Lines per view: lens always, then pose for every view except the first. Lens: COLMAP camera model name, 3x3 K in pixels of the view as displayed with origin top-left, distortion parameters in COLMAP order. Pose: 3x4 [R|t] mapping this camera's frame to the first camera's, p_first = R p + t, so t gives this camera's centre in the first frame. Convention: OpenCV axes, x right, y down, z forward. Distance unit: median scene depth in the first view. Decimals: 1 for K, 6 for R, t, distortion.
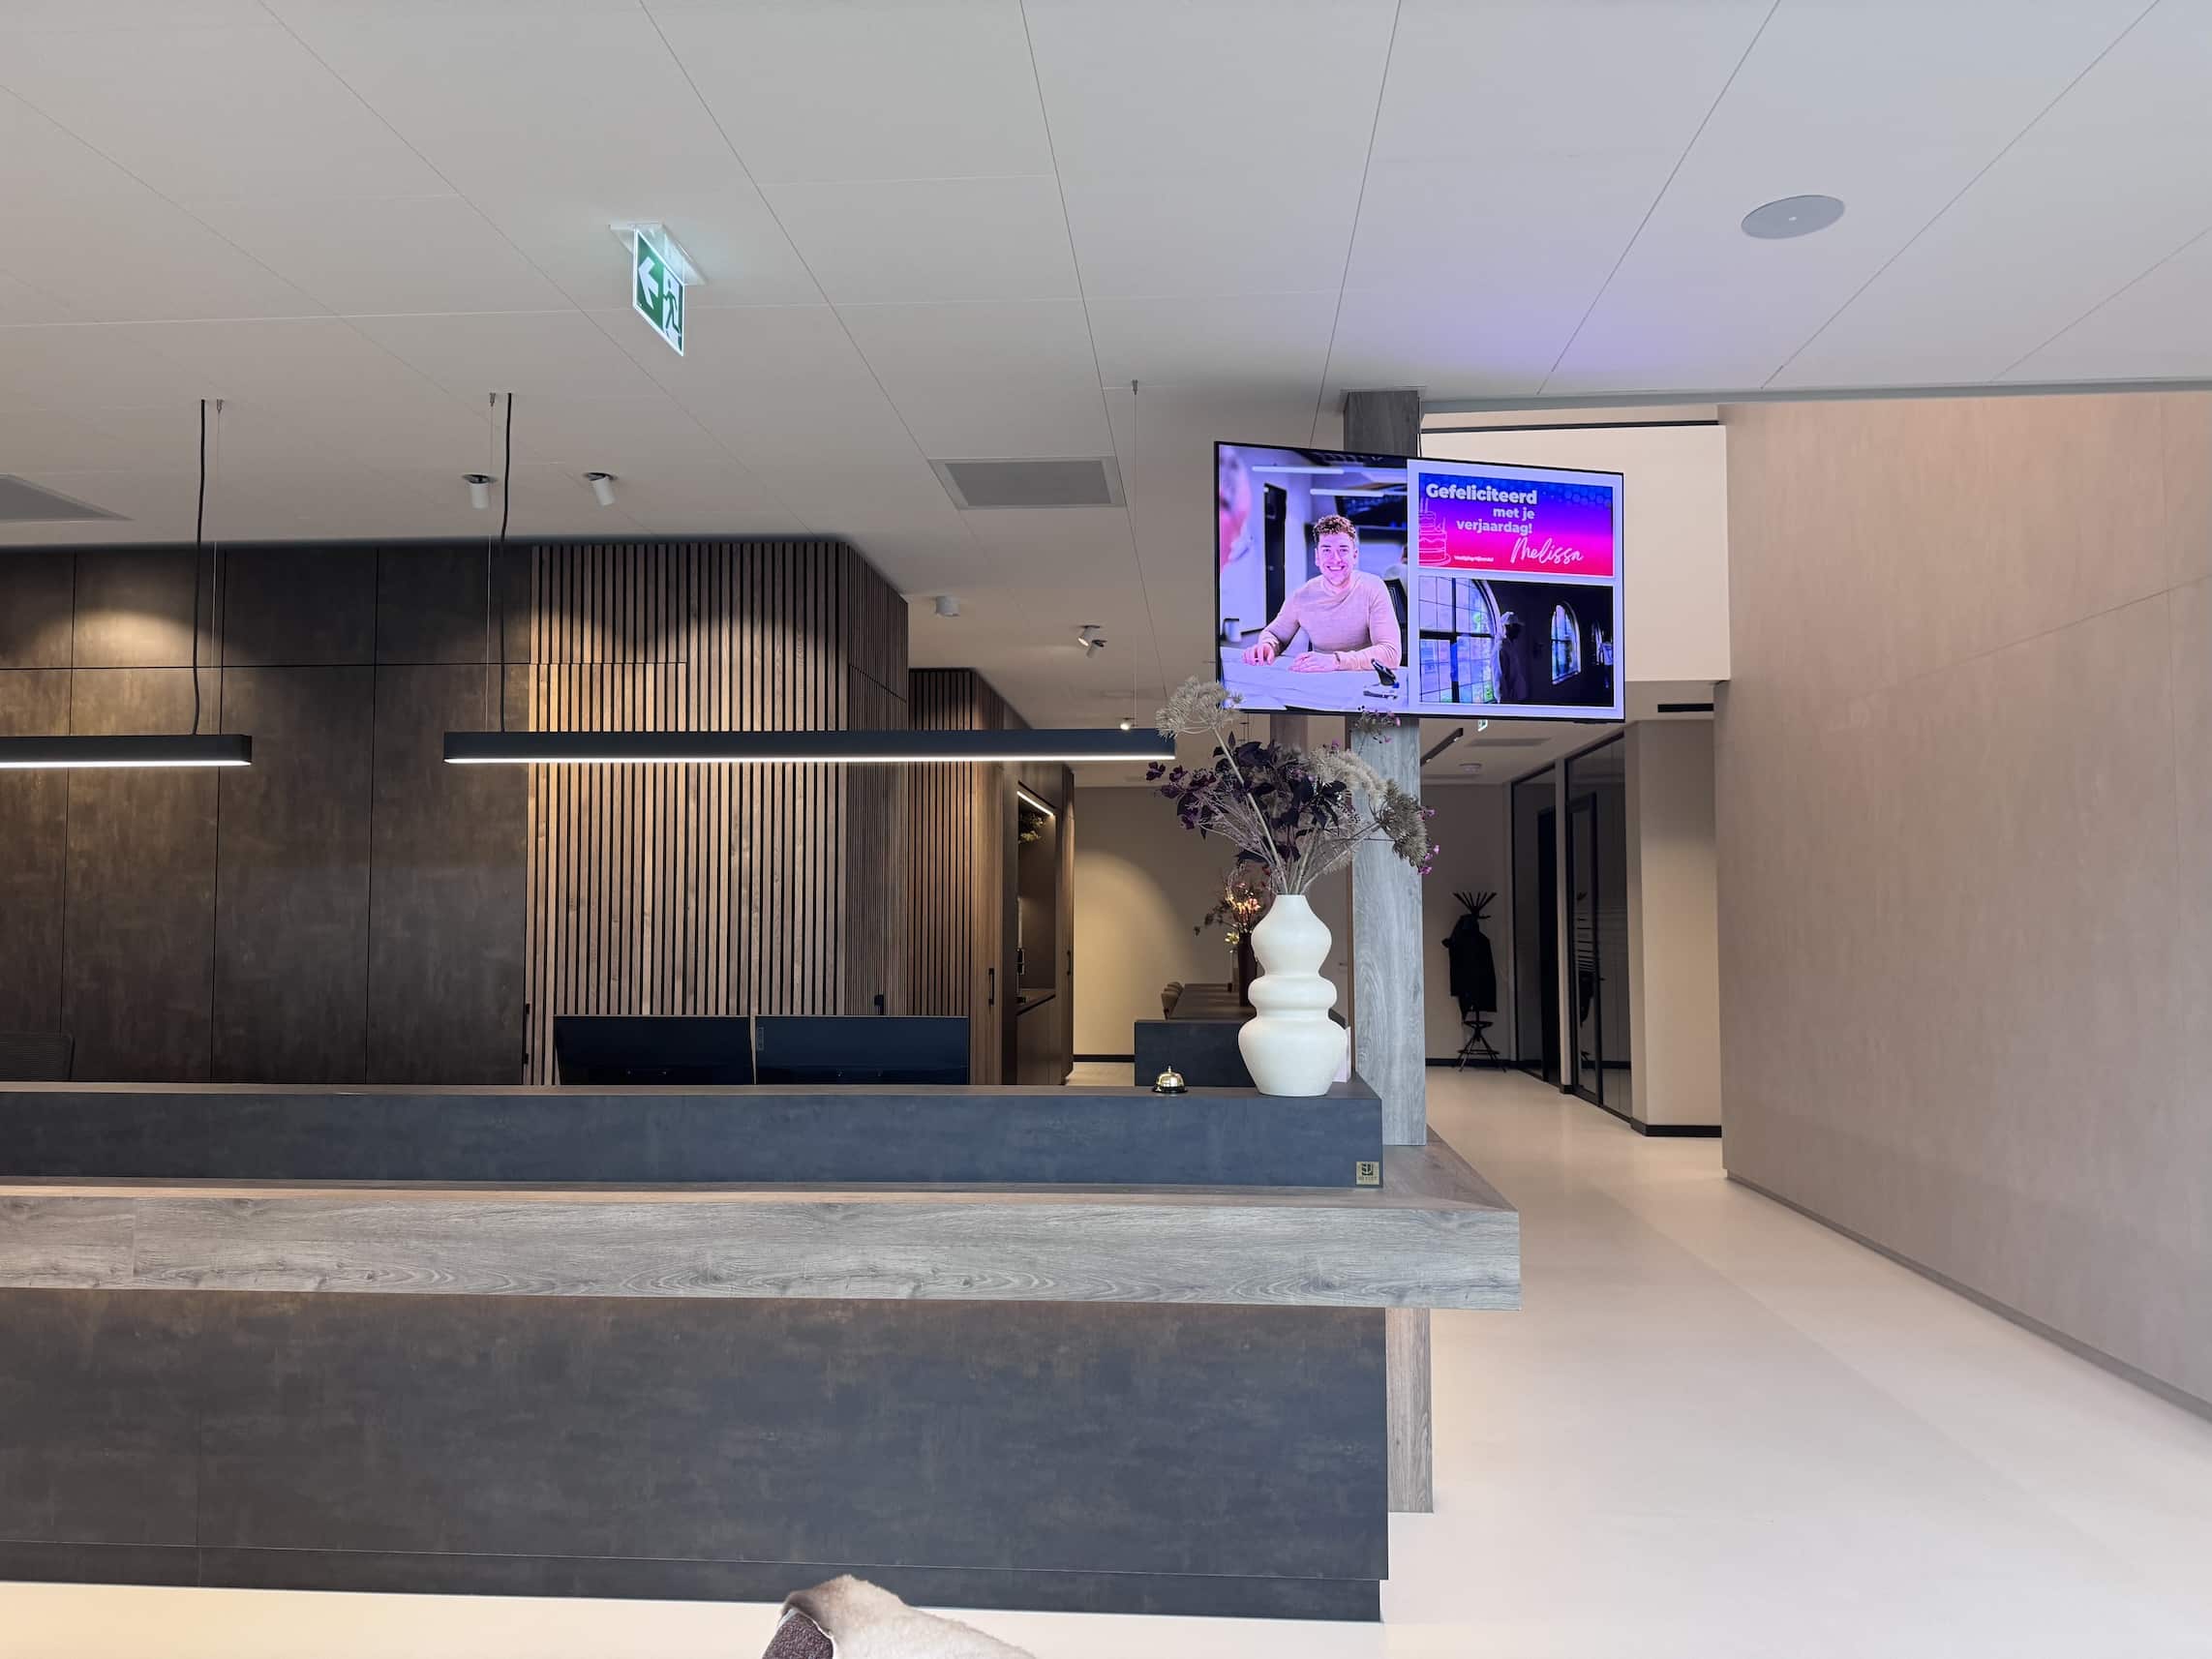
lens RADIAL K [[1556.6, 0, 1114.8], [0, 1556.6, 836.8], [0, 0, 1]] dist [0.112959, -0.164935]
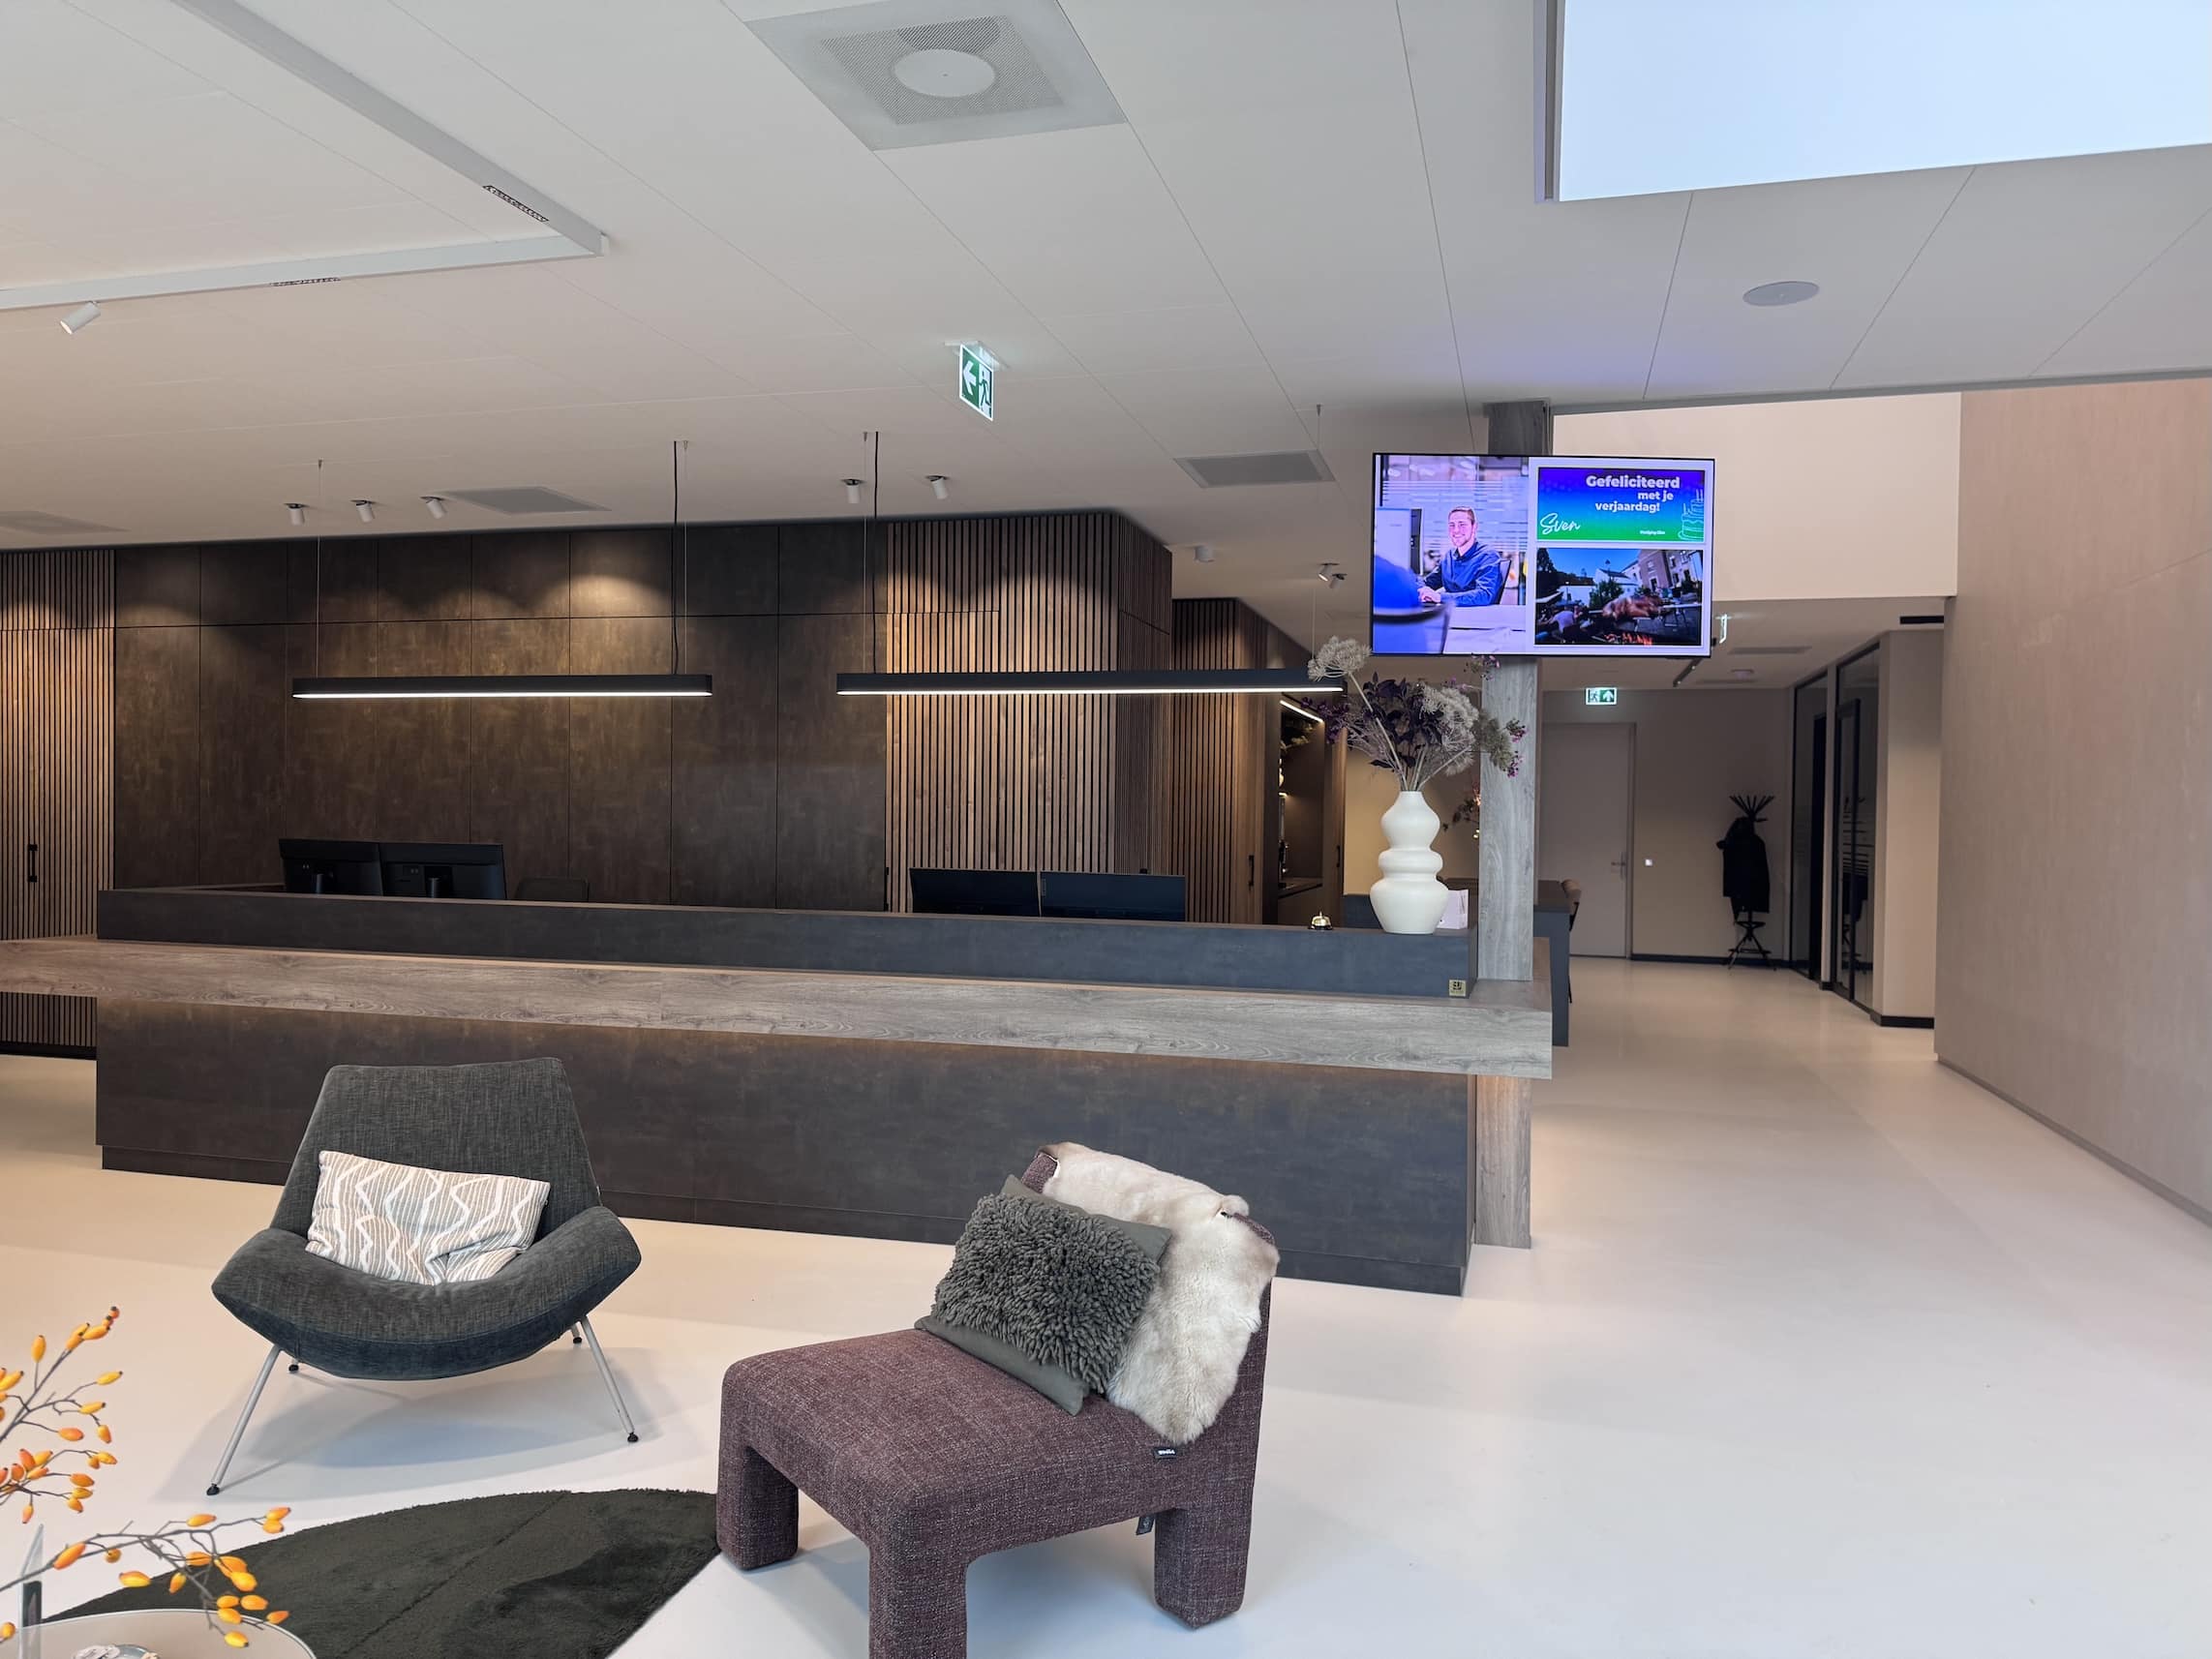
lens RADIAL K [[1556.6, 0, 1114.8], [0, 1556.6, 836.8], [0, 0, 1]] dist [0.112959, -0.164935]
pose [[0.980109, 0.016863, -0.197742, 0.112397], [-0.004155, 0.997909, 0.064506, -0.009502], [0.198416, -0.062401, 0.978129, -0.361025]]
